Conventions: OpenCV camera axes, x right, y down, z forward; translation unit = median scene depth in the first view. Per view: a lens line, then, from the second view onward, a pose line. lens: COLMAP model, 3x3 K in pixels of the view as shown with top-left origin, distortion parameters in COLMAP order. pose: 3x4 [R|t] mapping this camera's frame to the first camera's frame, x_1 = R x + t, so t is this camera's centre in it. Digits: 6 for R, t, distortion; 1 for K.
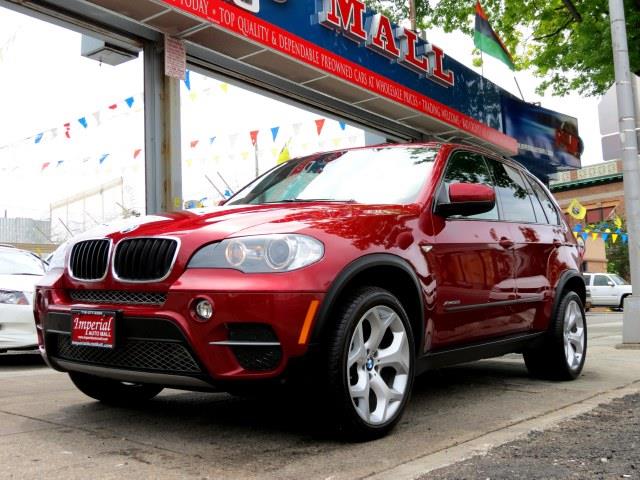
lens RADIAL K [[724.7, 0, 320.0], [0, 724.7, 240.0], [0, 0, 1]] dist [-0.029694, -0.012286]
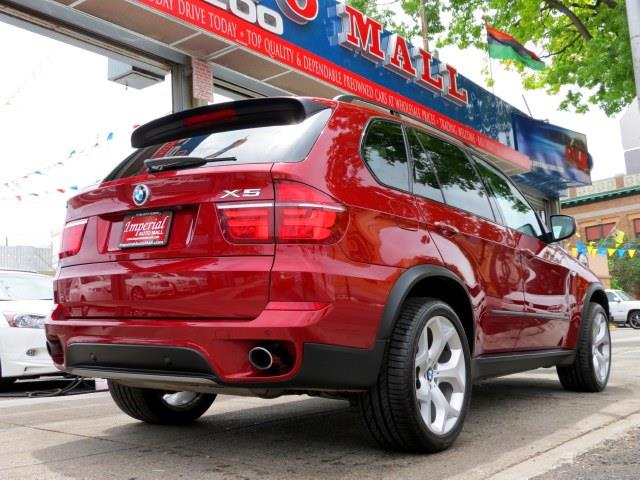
lens RADIAL K [[724.7, 0, 320.0], [0, 724.7, 240.0], [0, 0, 1]] dist [-0.029694, -0.012286]
pose [[0.999790, -0.020292, 0.002739, -0.034564], [0.020367, 0.999305, -0.031225, 0.004014], [-0.002104, 0.031274, 0.999509, -0.000954]]
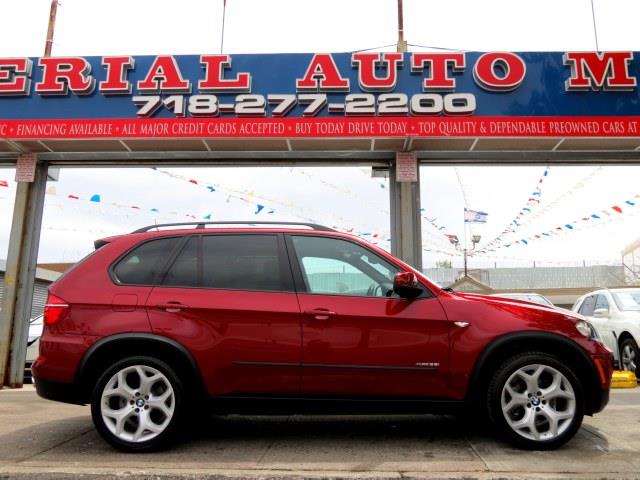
lens RADIAL K [[568.0, 0, 320.0], [0, 568.0, 240.0], [0, 0, 1]] dist [-0.011835, -0.003956]
pose [[0.585355, -0.127468, -0.800694, 0.421486], [0.067688, 0.991799, -0.108408, -0.007502], [0.807947, 0.009260, 0.589183, 0.186385]]
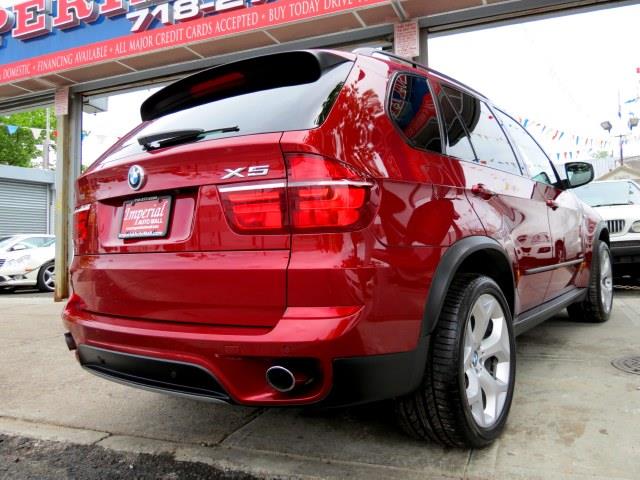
lens RADIAL K [[521.0, 0, 320.0], [0, 521.0, 240.0], [0, 0, 1]] dist [-0.010741, -0.000997]
pose [[0.269589, -0.011117, -0.962911, 0.425644], [0.124416, 0.991955, 0.023380, 0.019918], [0.954904, -0.126105, 0.268803, 0.472435]]
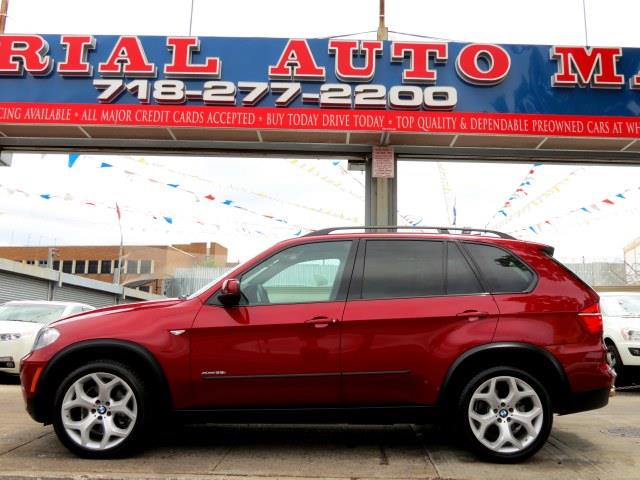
lens RADIAL K [[632.4, 0, 320.0], [0, 632.4, 240.0], [0, 0, 1]] dist [-0.020762, 0.009078]
pose [[0.612056, -0.095058, -0.785081, 0.469183], [0.048725, 0.995396, -0.082536, -0.019093], [0.789312, 0.012263, 0.613870, 0.169874]]
